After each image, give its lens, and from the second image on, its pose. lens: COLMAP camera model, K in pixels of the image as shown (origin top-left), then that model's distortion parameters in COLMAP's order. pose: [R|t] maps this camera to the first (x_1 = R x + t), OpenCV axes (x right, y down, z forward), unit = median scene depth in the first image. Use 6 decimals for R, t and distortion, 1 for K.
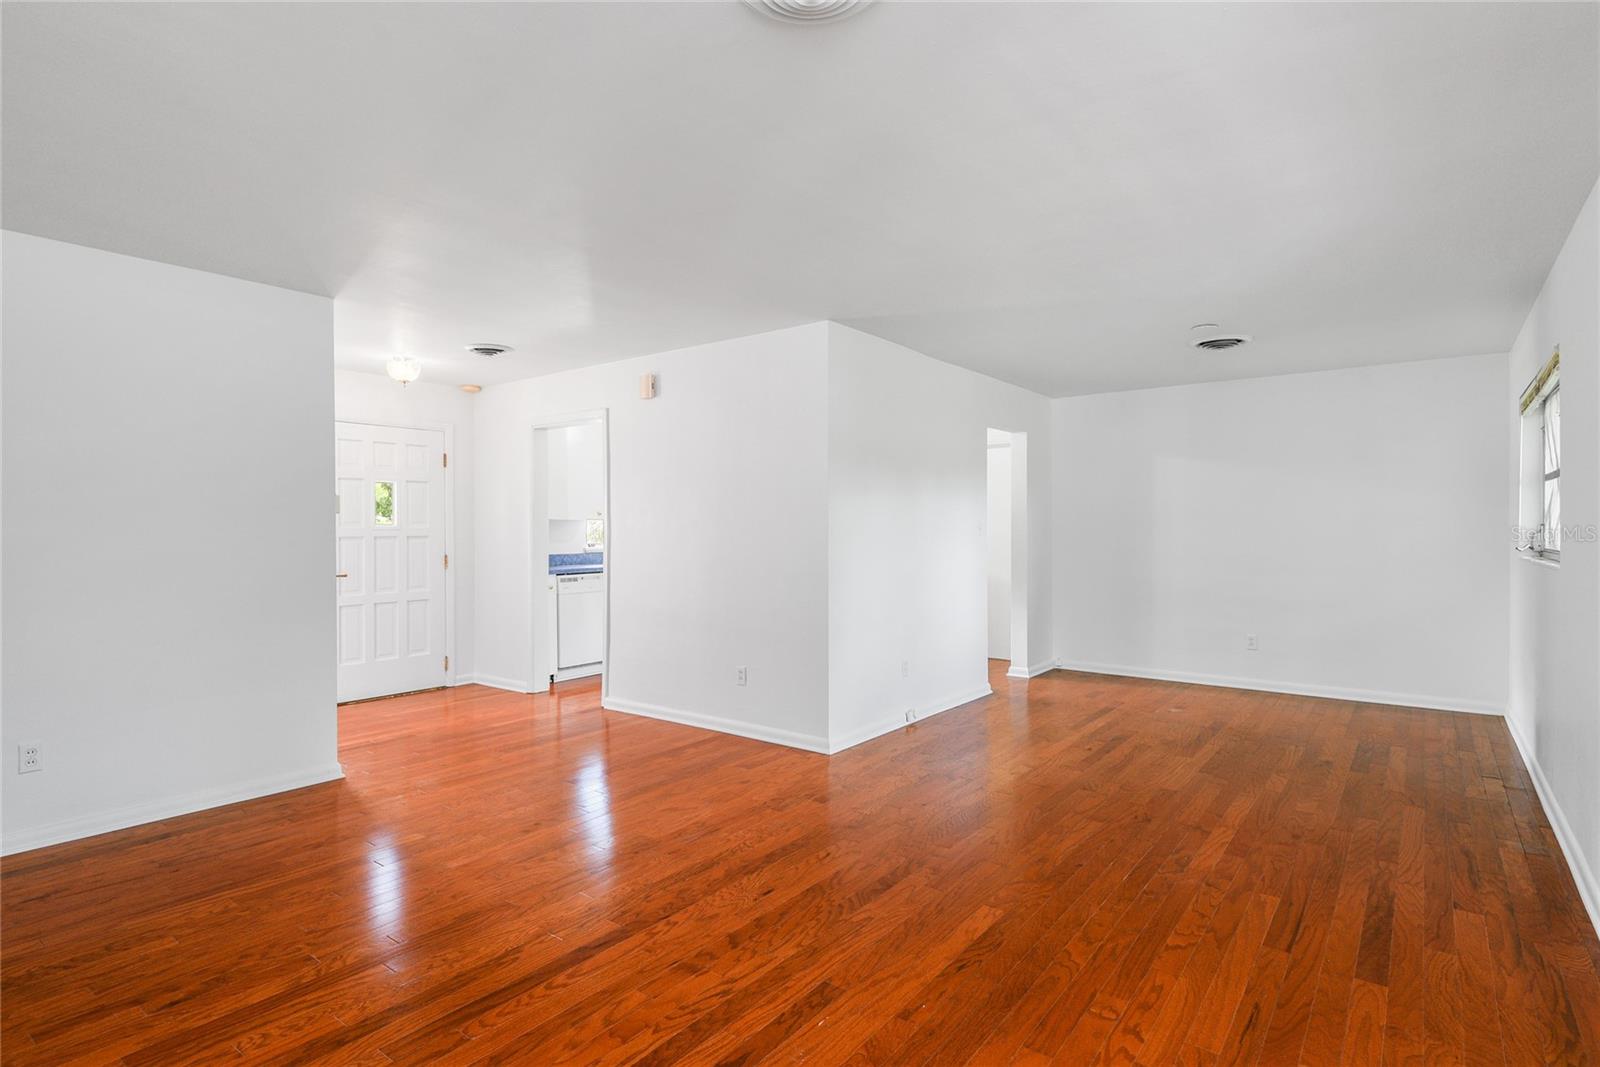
lens RADIAL K [[797.1, 0, 800.0], [0, 797.1, 533.5], [0, 0, 1]] dist [0.050119, -0.032842]
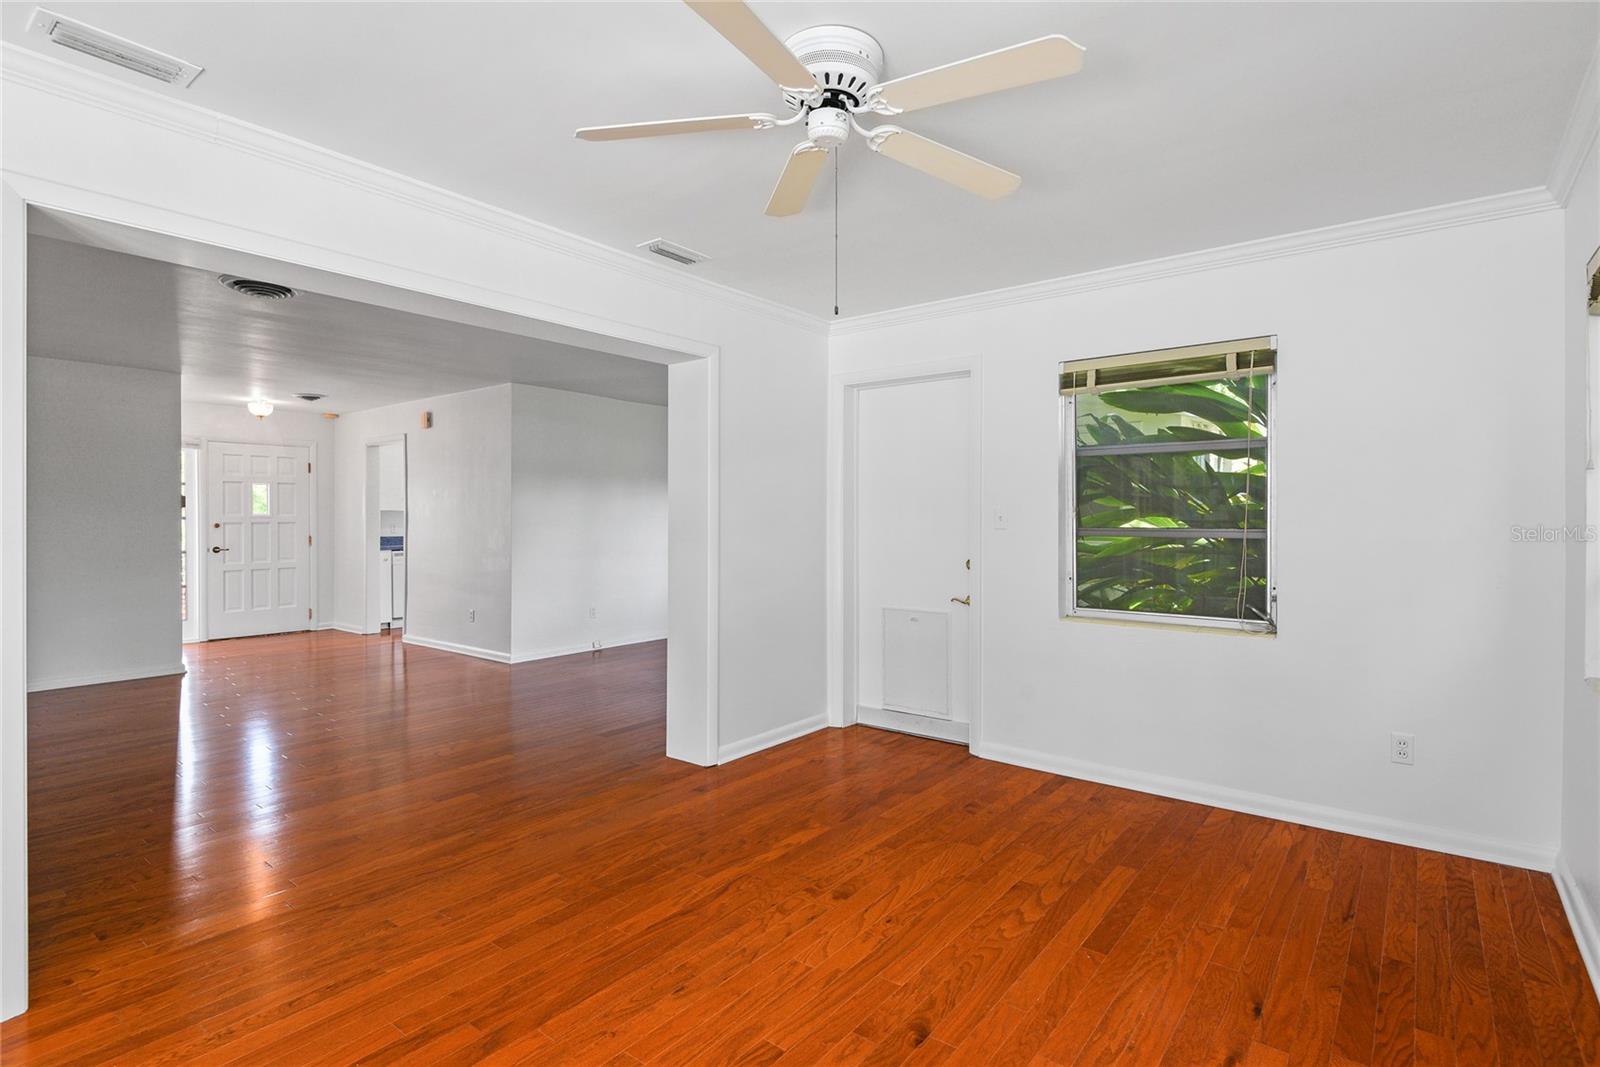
lens RADIAL K [[754.8, 0, 800.0], [0, 754.8, 533.5], [0, 0, 1]] dist [0.034918, -0.023868]
pose [[0.999992, 0.003854, 0.000835, 0.661718], [-0.003863, 0.999920, 0.012047, 0.004282], [-0.000788, -0.012050, 0.999927, -0.522243]]
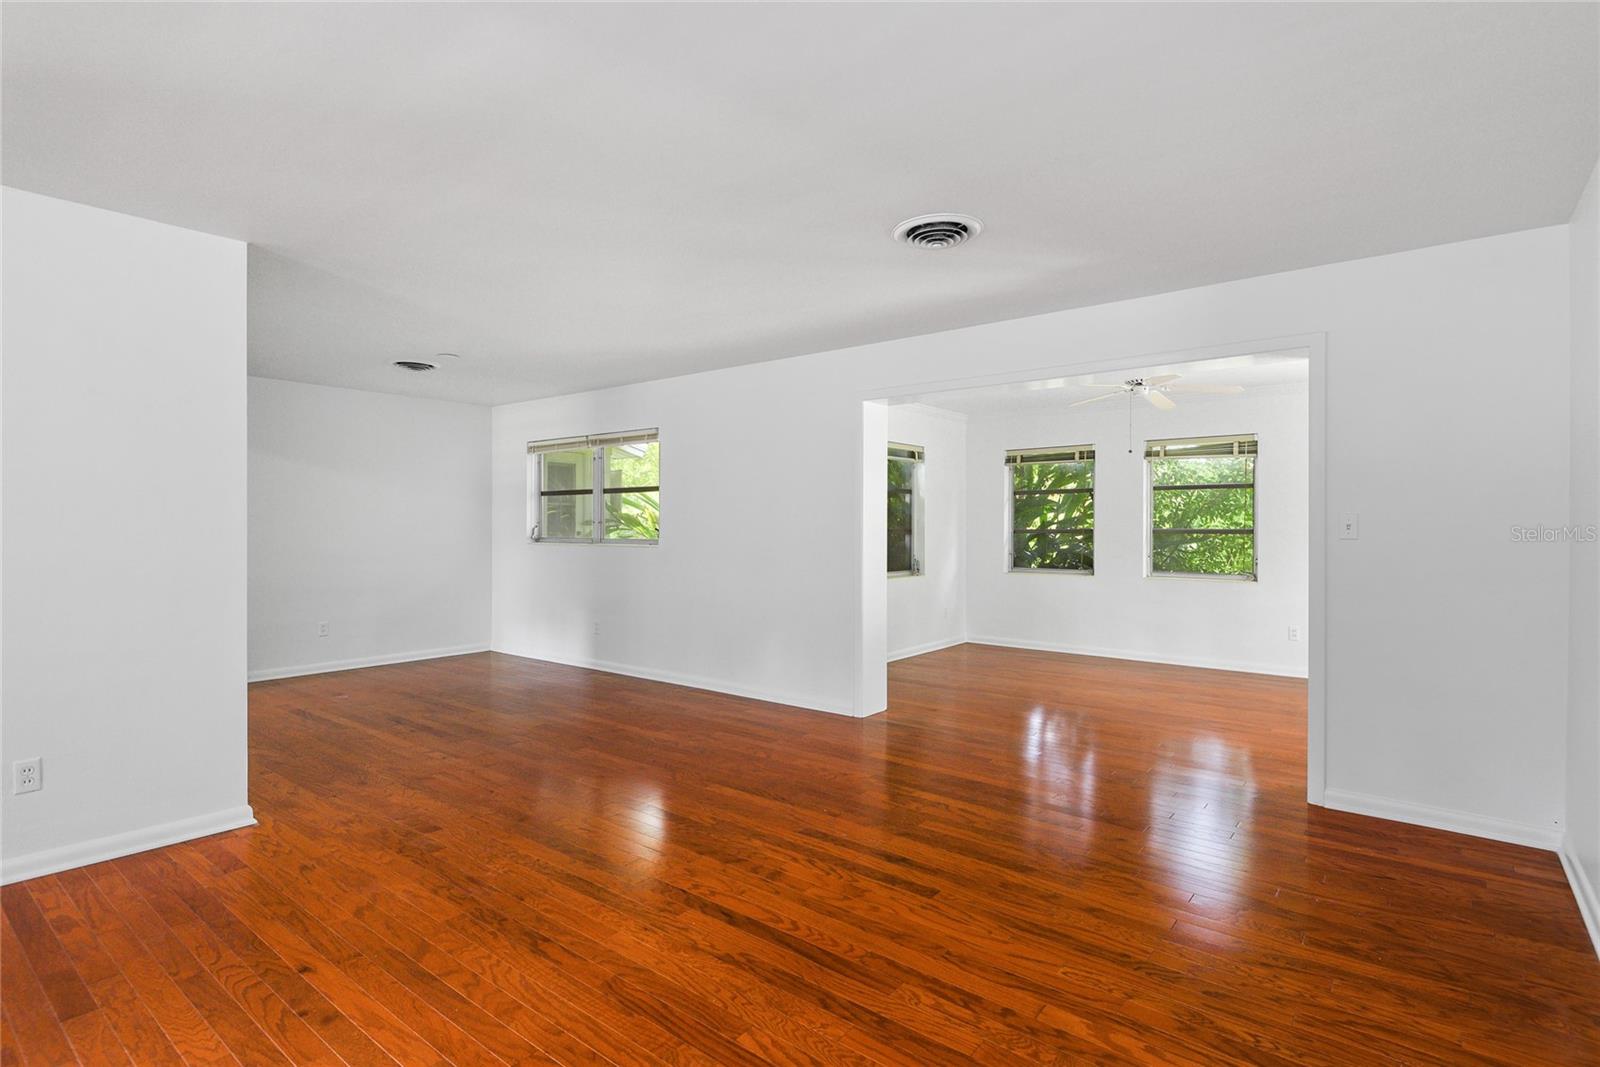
lens RADIAL K [[797.1, 0, 800.0], [0, 797.1, 533.5], [0, 0, 1]] dist [0.050119, -0.032842]
pose [[0.023525, -0.004133, 0.999715, -0.776879], [0.003489, 0.999986, 0.004052, 0.007960], [-0.999717, 0.003393, 0.023539, 0.531922]]
